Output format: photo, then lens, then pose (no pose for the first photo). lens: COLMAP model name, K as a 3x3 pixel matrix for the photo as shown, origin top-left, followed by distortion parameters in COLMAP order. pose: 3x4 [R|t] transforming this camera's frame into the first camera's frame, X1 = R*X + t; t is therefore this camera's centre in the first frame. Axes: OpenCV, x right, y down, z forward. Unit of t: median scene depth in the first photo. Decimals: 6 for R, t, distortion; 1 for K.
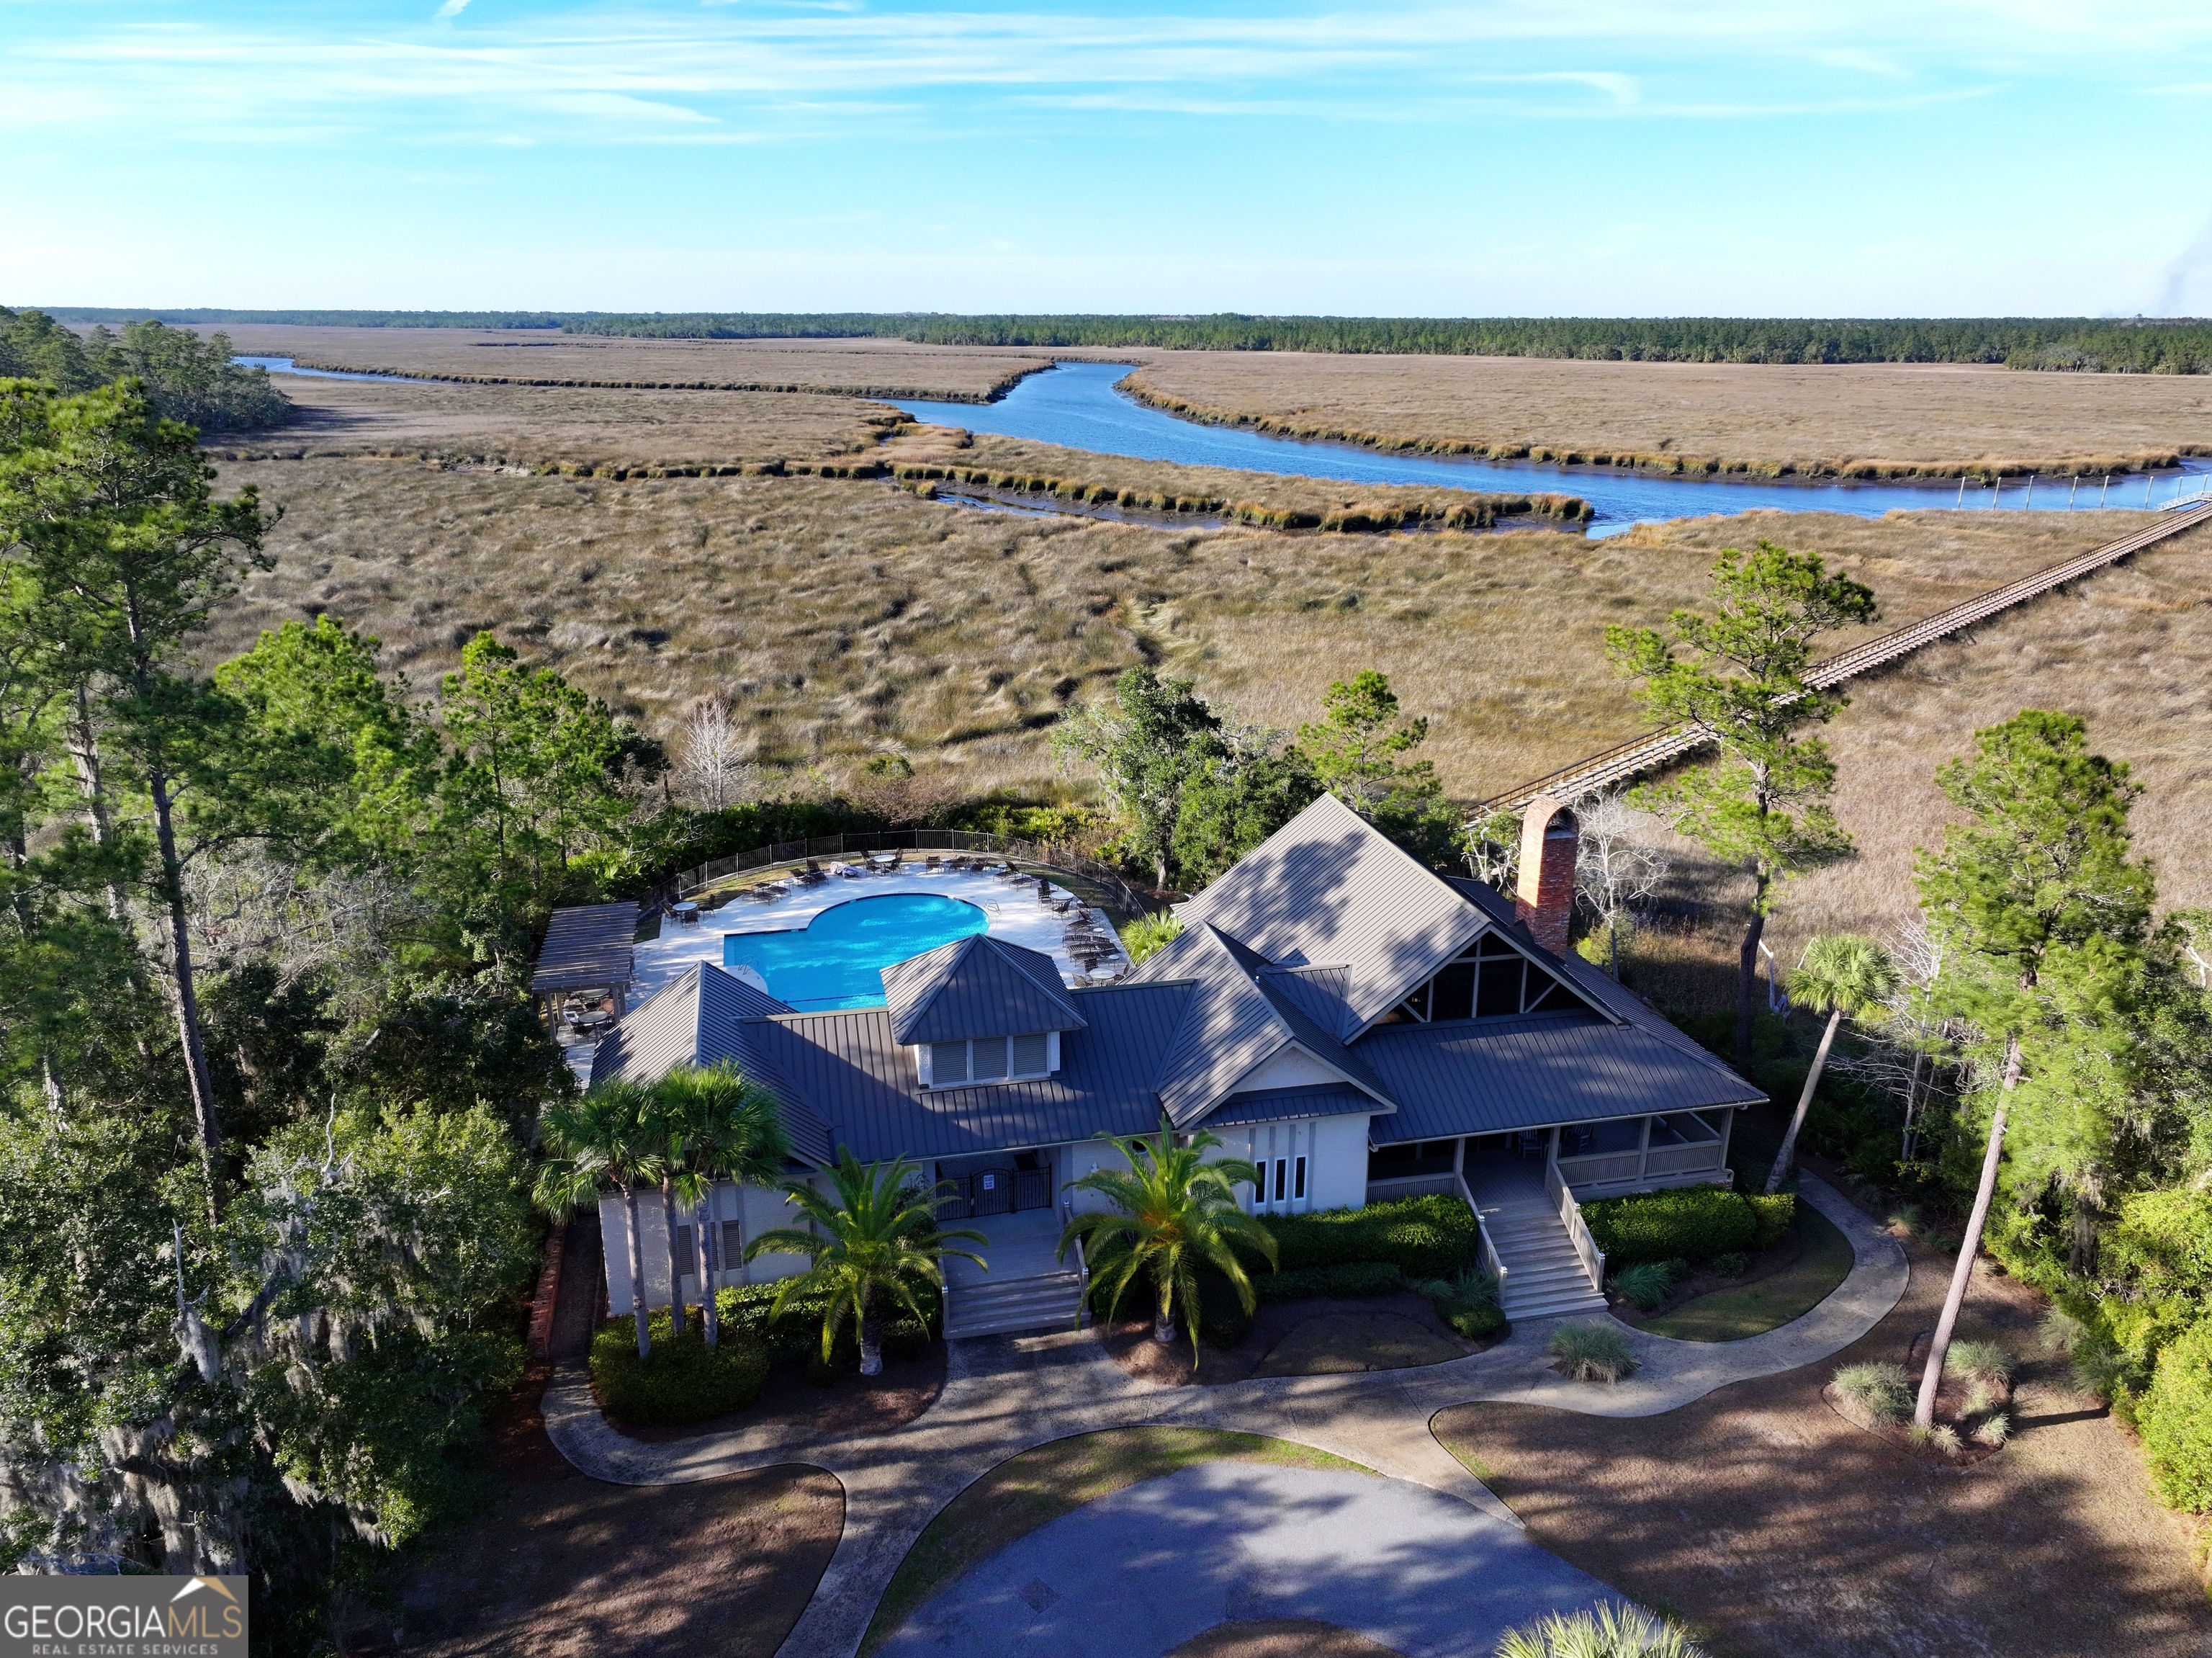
lens RADIAL K [[1538.7, 0, 1100.8], [0, 1538.7, 831.1], [0, 0, 1]] dist [-0.003403, 0.013280]
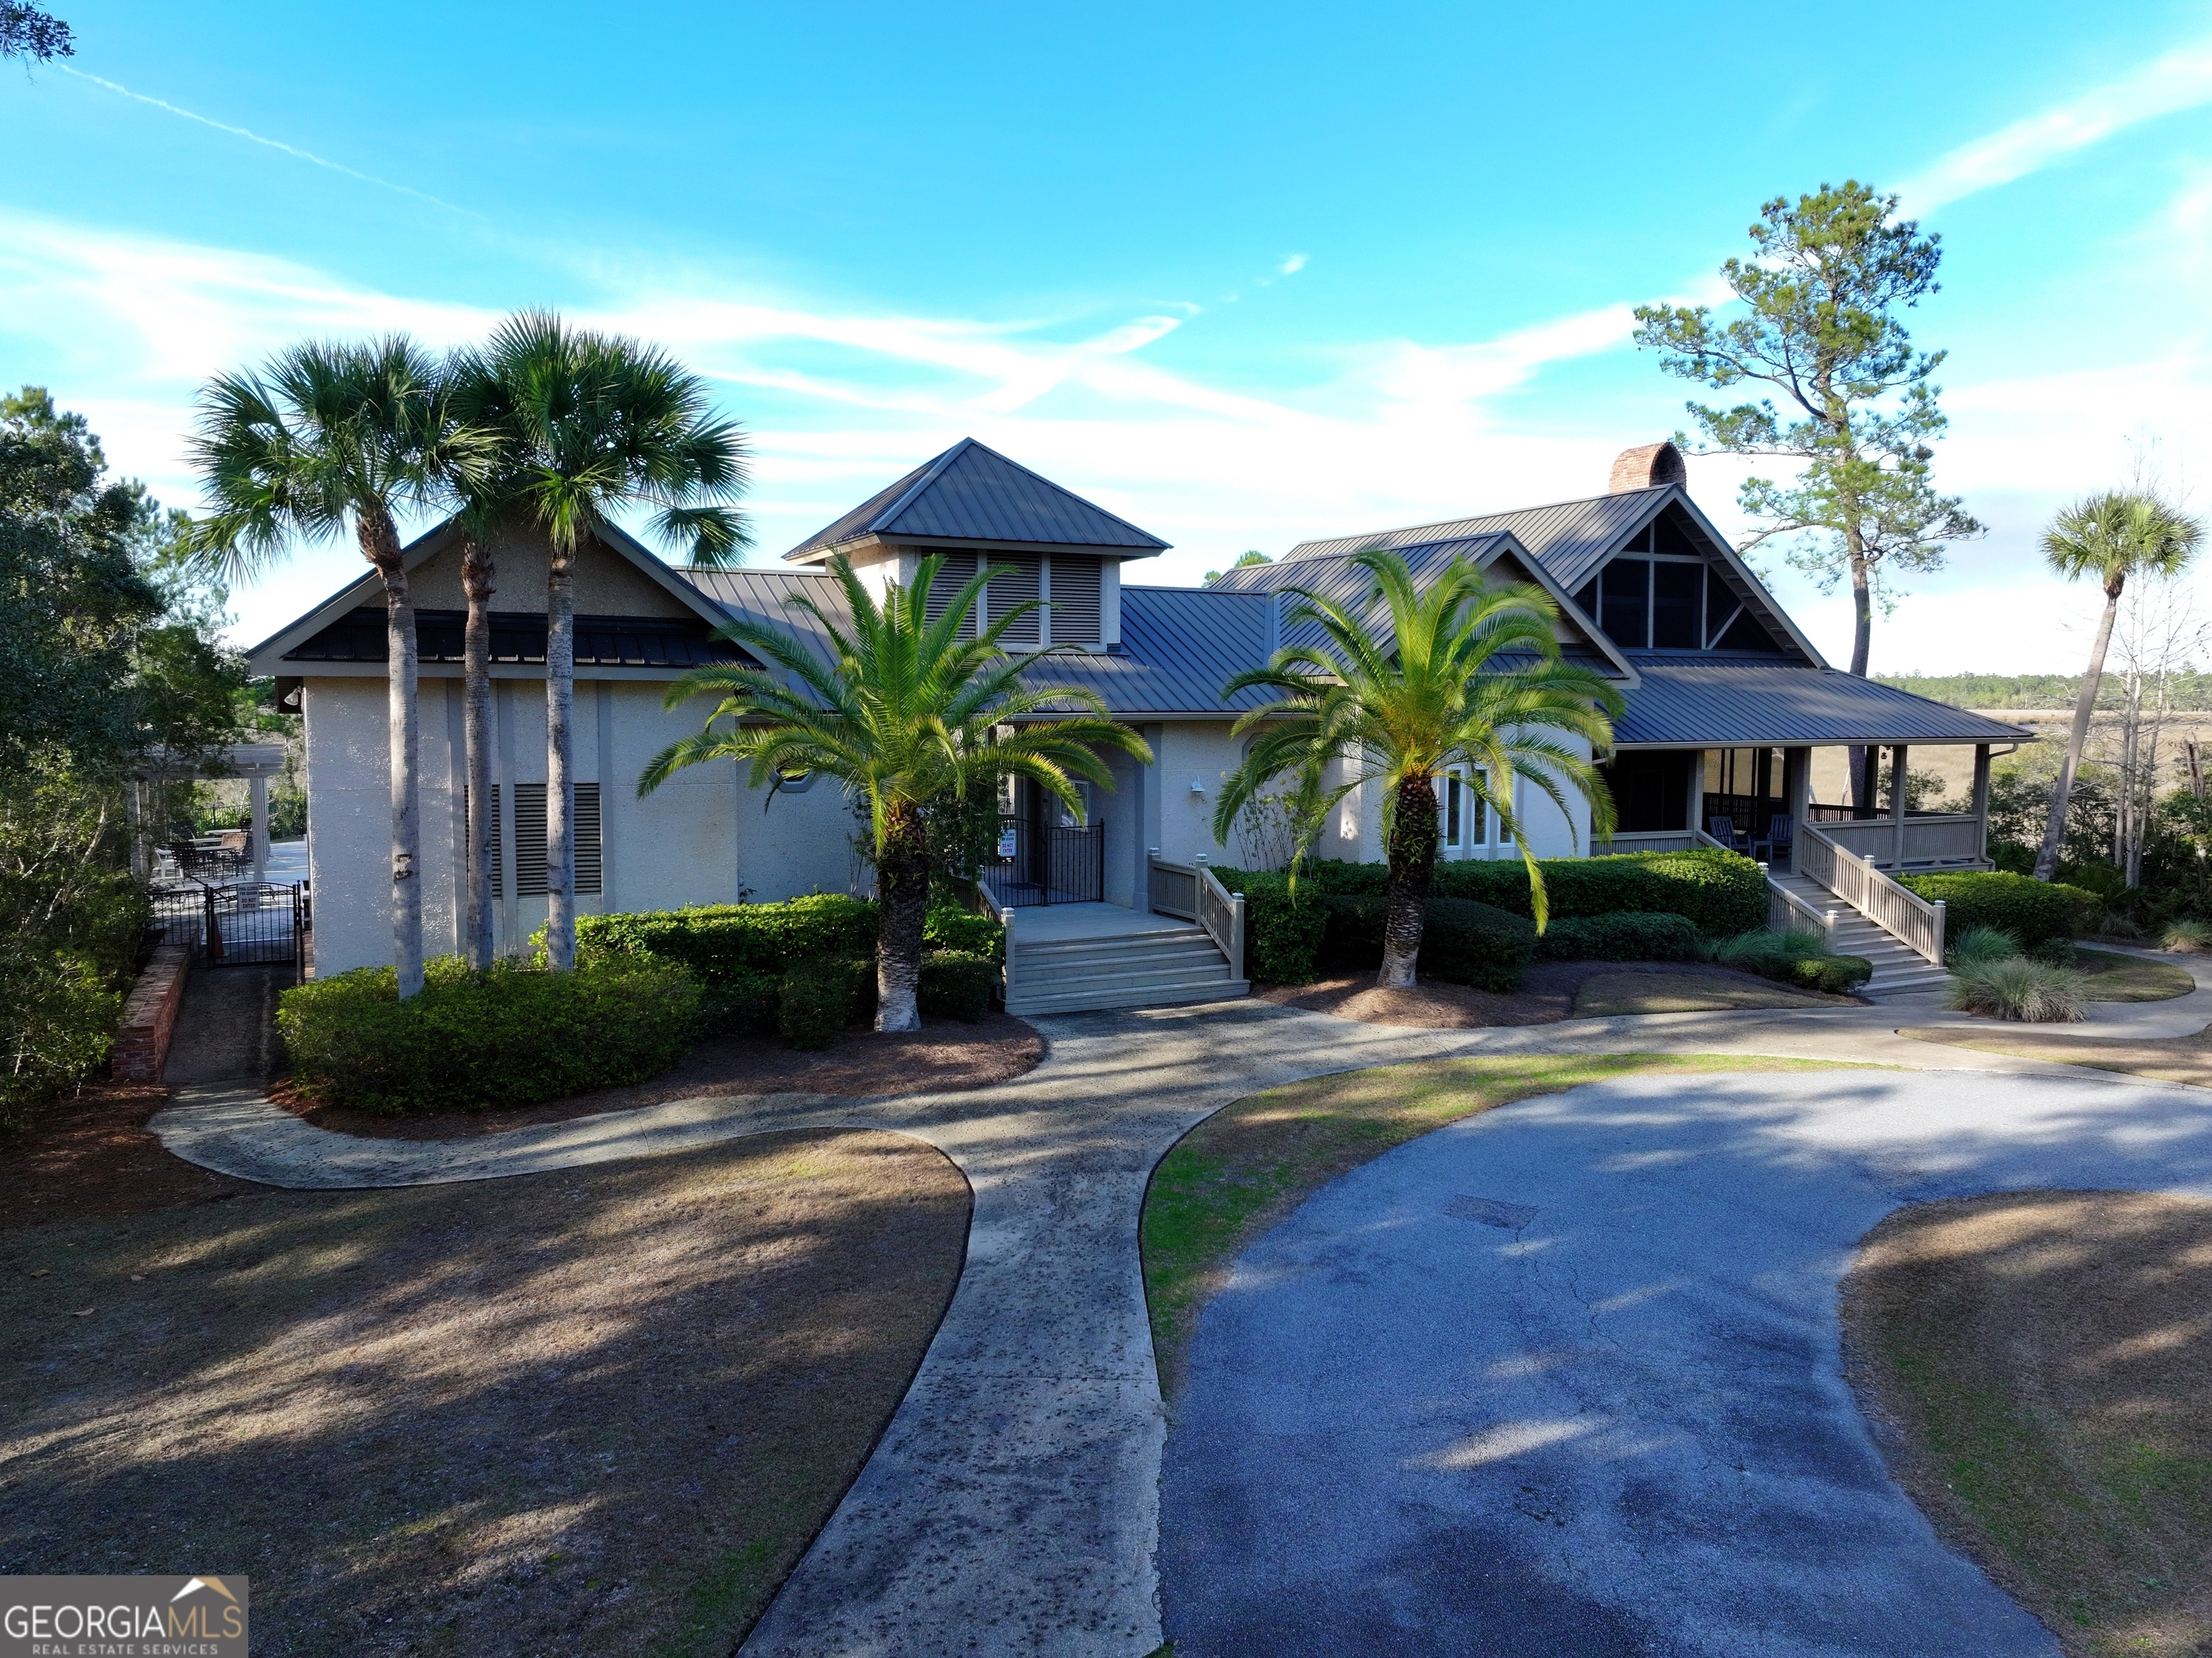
lens RADIAL K [[1538.7, 0, 1099.0], [0, 1538.7, 827.7], [0, 0, 1]] dist [-0.003403, 0.013280]
pose [[0.967184, -0.014036, 0.253690, -0.214516], [0.074046, 0.970703, -0.228589, 0.414306], [-0.243050, 0.239872, 0.939887, 0.510484]]
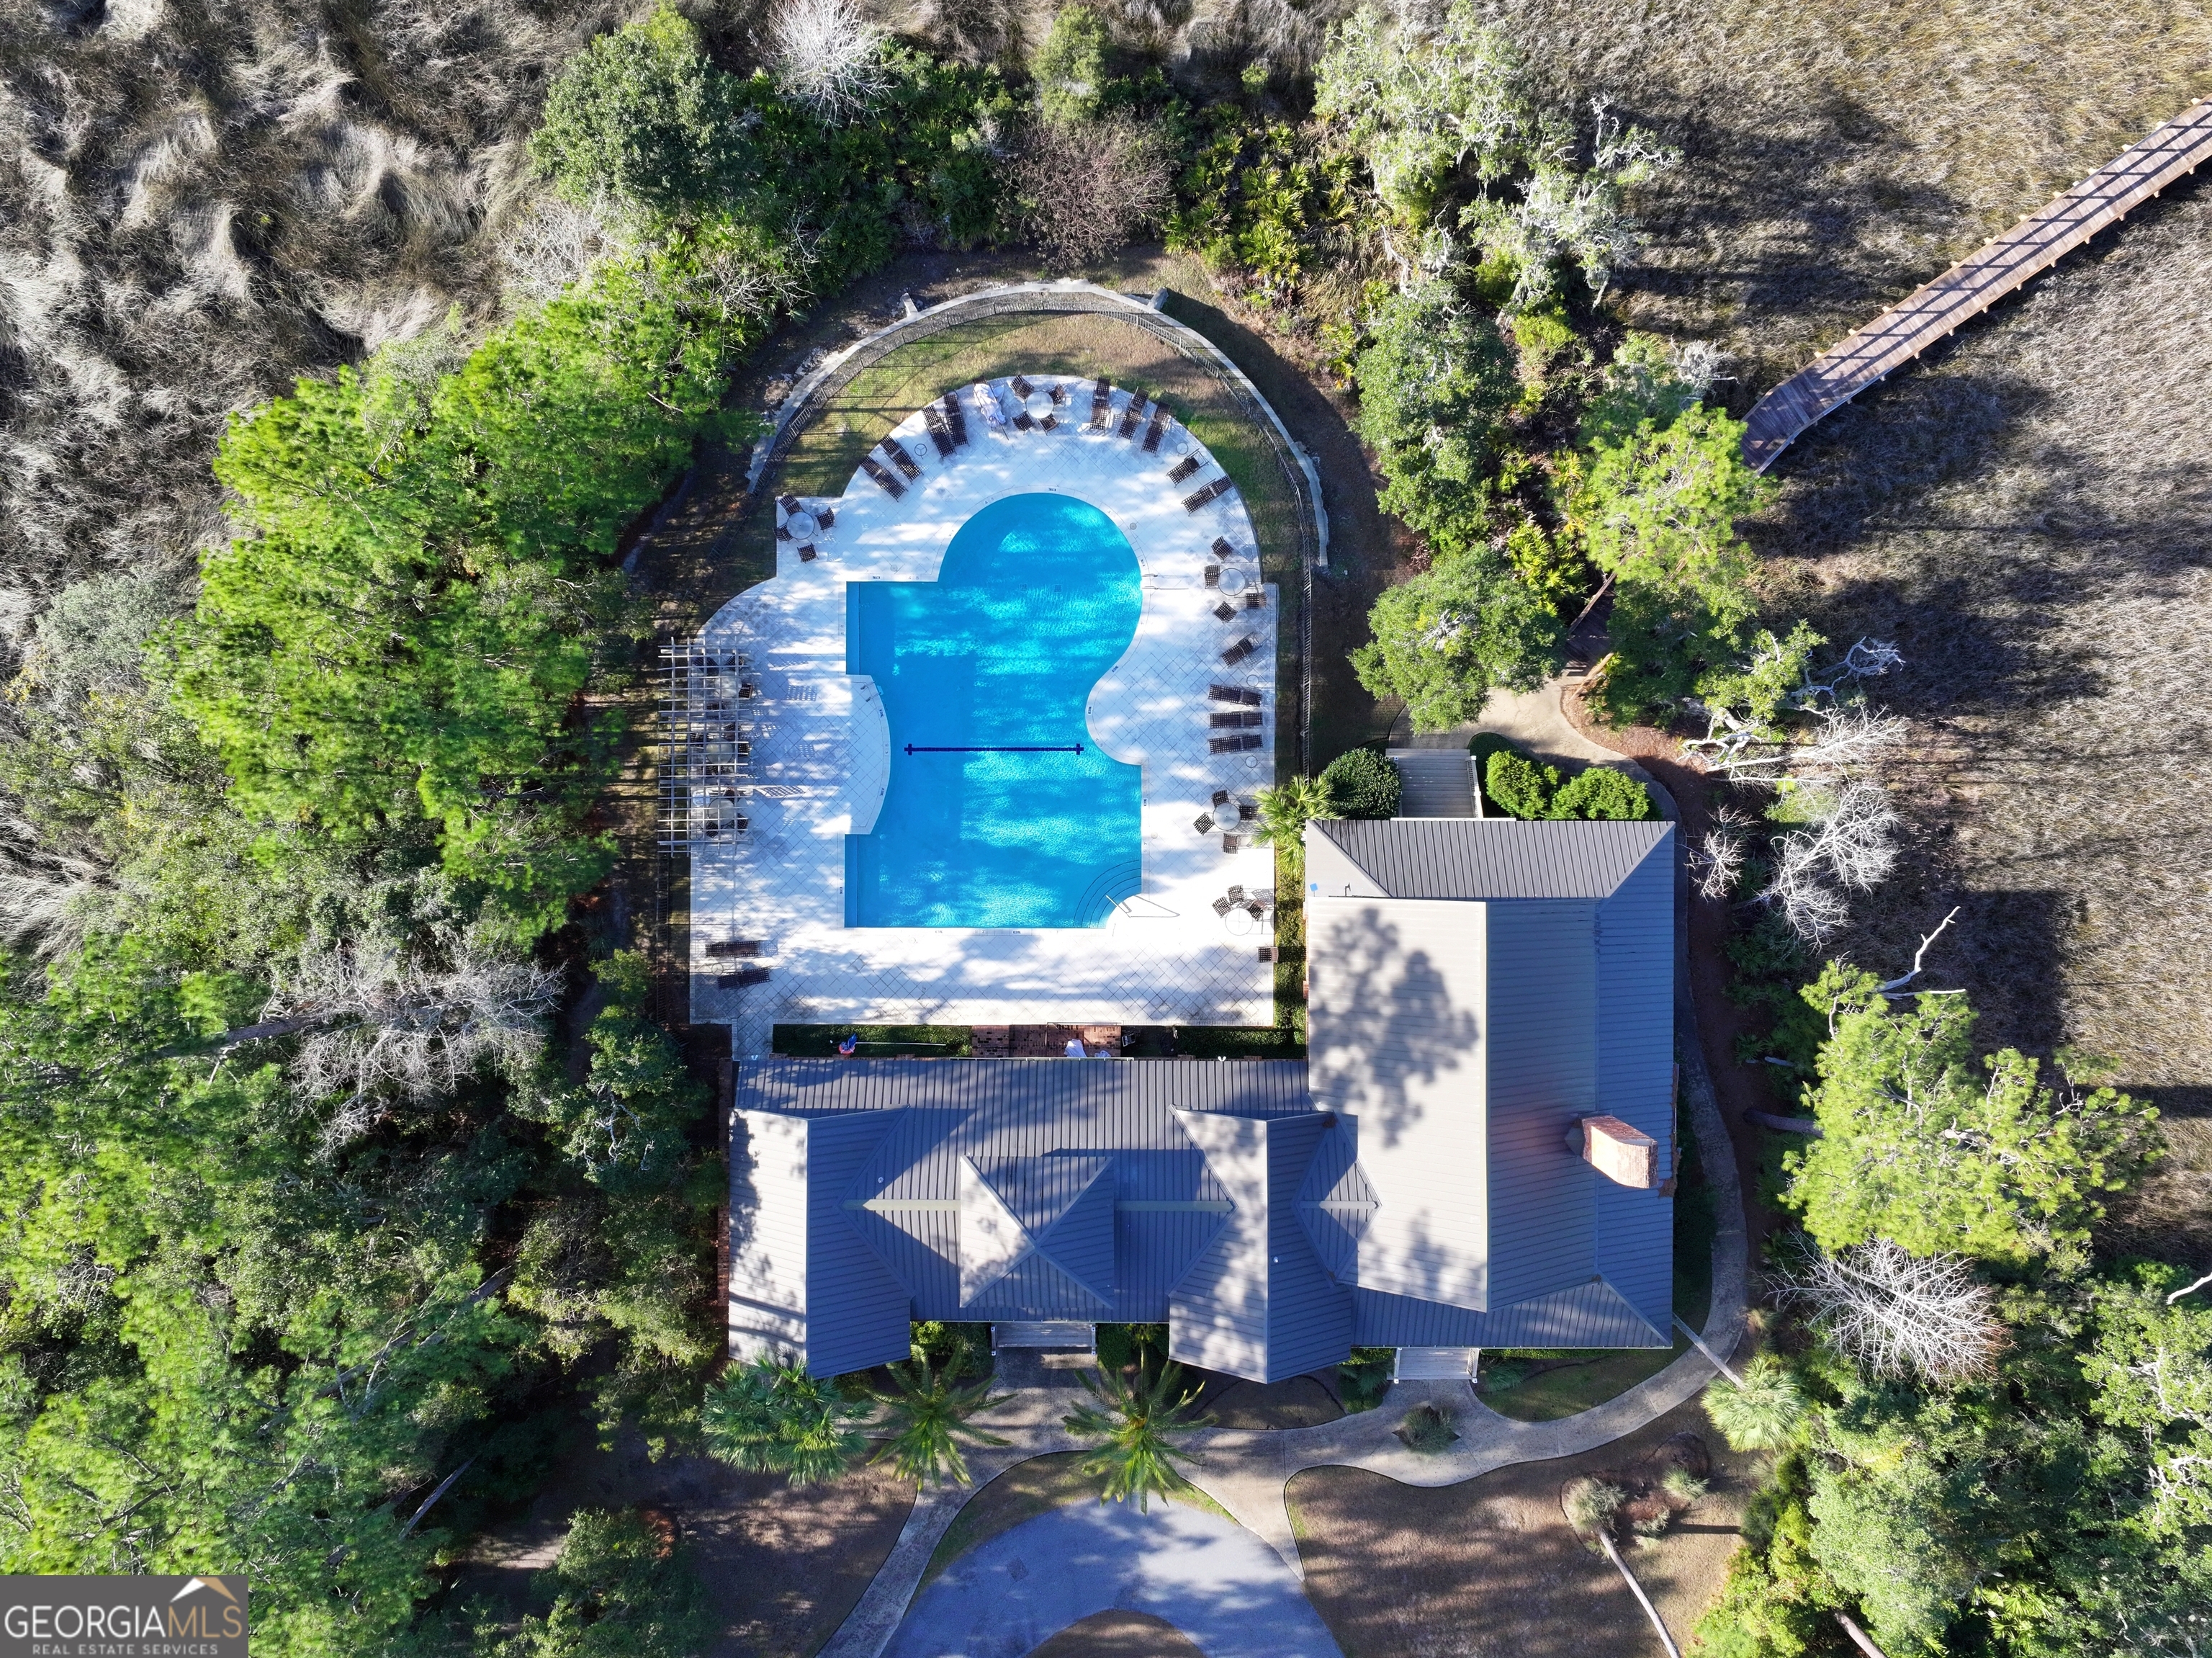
lens RADIAL K [[1538.7, 0, 1113.2], [0, 1538.7, 831.4], [0, 0, 1]] dist [-0.003403, 0.013280]
pose [[0.975528, 0.219572, -0.011530, -0.088883], [-0.060087, 0.316671, 0.946630, -1.288419], [0.211505, -0.922772, 0.322115, 1.066537]]
